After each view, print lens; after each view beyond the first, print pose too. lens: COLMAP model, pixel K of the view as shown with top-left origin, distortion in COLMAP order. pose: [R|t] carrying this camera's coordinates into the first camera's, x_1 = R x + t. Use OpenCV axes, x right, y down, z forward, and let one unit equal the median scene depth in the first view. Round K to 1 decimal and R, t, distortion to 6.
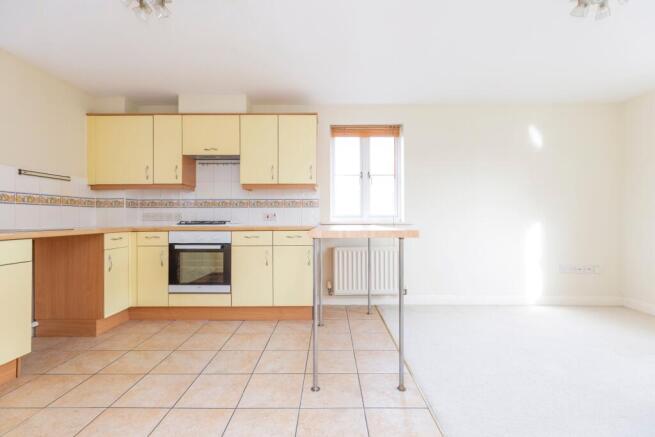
lens RADIAL K [[296.8, 0, 332.6], [0, 296.8, 217.1], [0, 0, 1]] dist [0.000115, -0.000155]
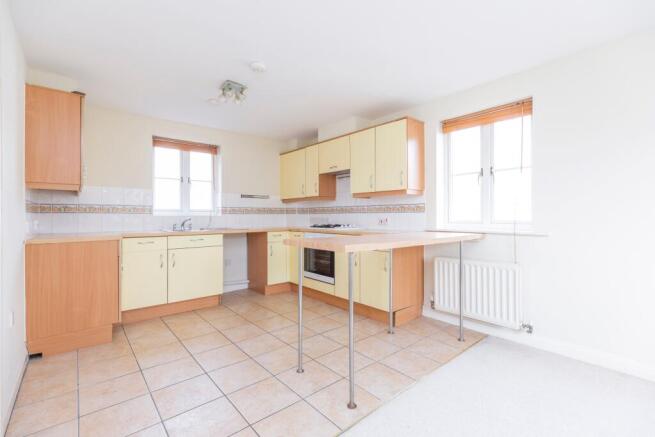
lens RADIAL K [[296.8, 0, 332.6], [0, 296.8, 217.1], [0, 0, 1]] dist [0.000115, -0.000155]
pose [[0.658193, 0.005214, -0.752831, 0.523368], [0.000696, 0.999971, 0.007534, -0.028428], [0.752849, -0.005483, 0.658171, 0.178065]]
